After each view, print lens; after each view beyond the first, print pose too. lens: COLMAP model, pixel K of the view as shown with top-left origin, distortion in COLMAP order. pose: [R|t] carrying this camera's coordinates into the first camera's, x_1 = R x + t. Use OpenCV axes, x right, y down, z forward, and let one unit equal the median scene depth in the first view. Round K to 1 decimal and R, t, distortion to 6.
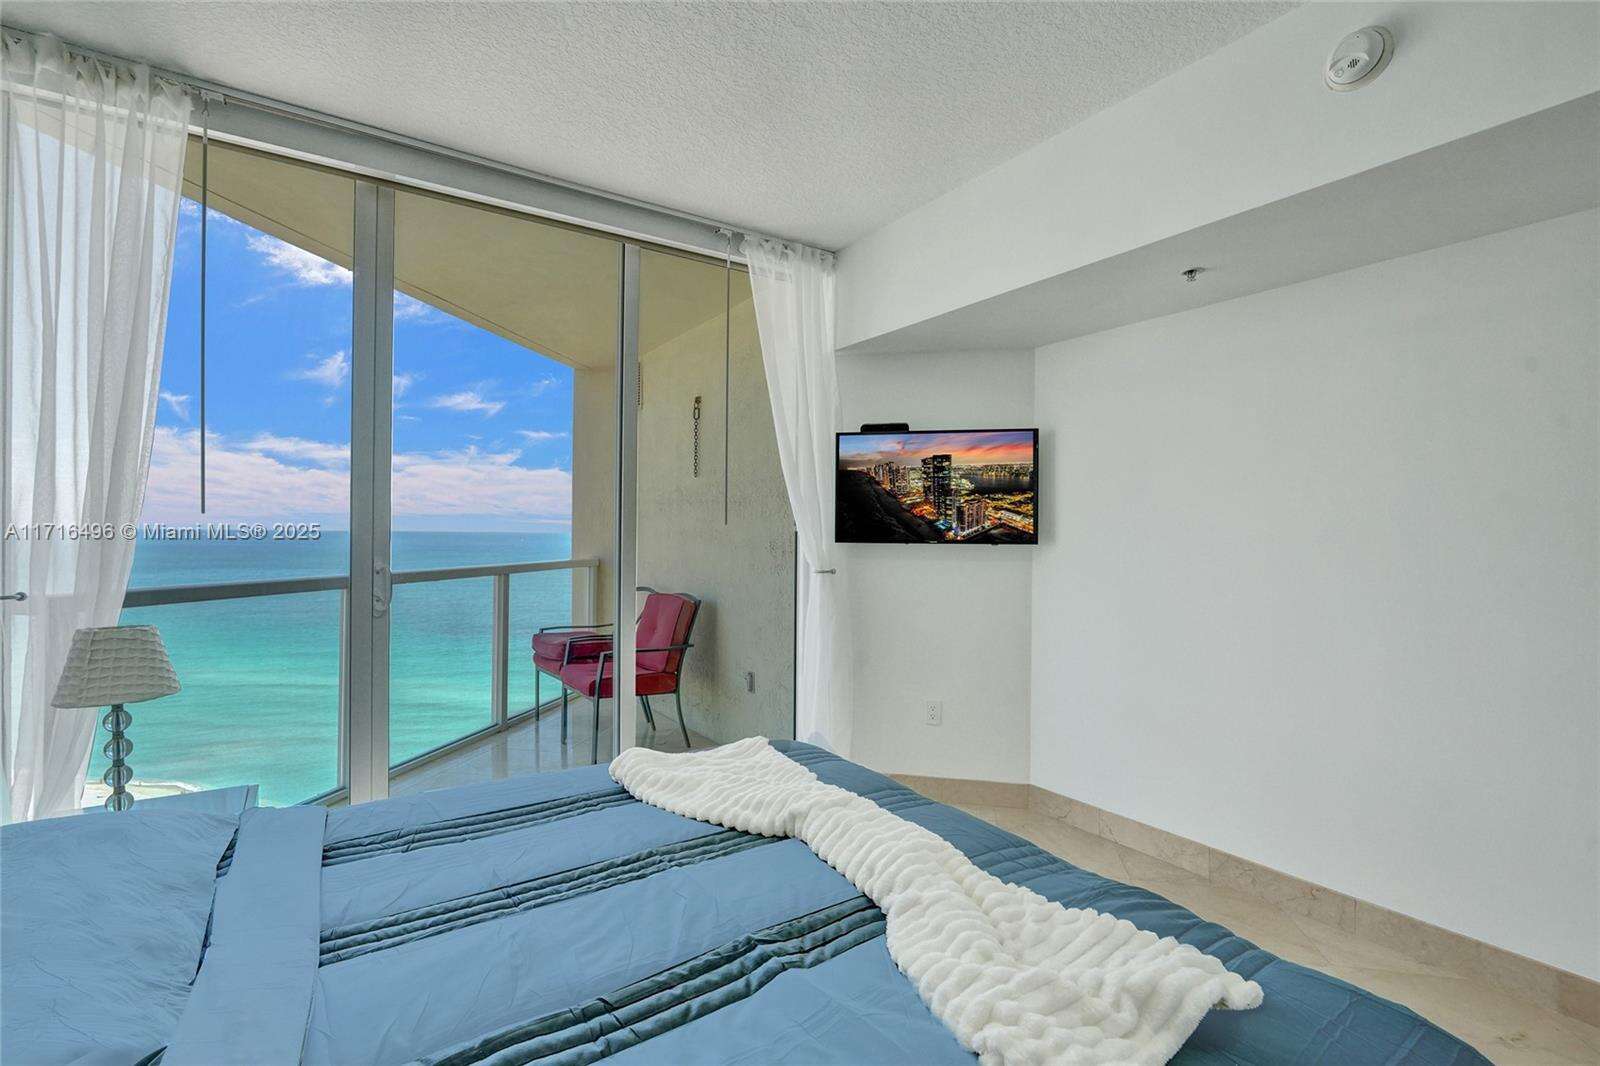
lens RADIAL K [[759.5, 0, 795.2], [0, 759.5, 540.0], [0, 0, 1]] dist [-0.030866, 0.015695]
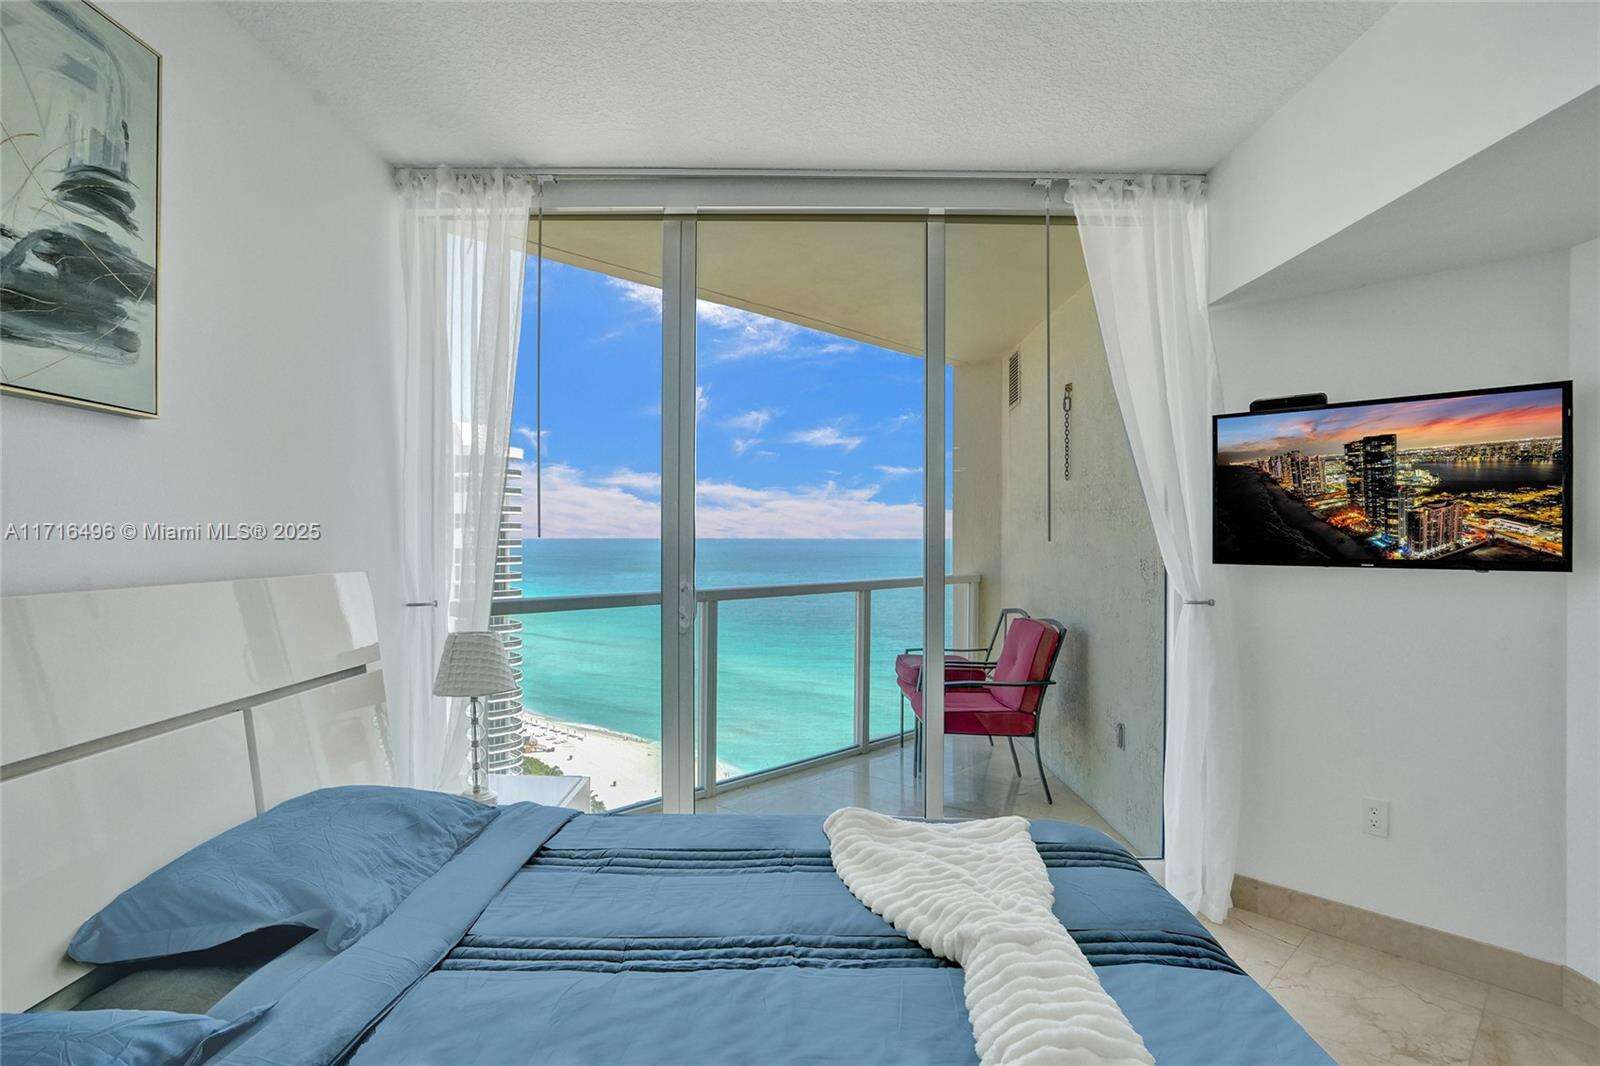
lens RADIAL K [[820.5, 0, 816.8], [0, 820.5, 531.1], [0, 0, 1]] dist [-0.025179, 0.014169]
pose [[0.825303, -0.007875, -0.564635, 0.189129], [-0.000850, 0.999884, -0.015188, -0.017161], [0.564689, 0.013014, 0.825201, 0.132861]]
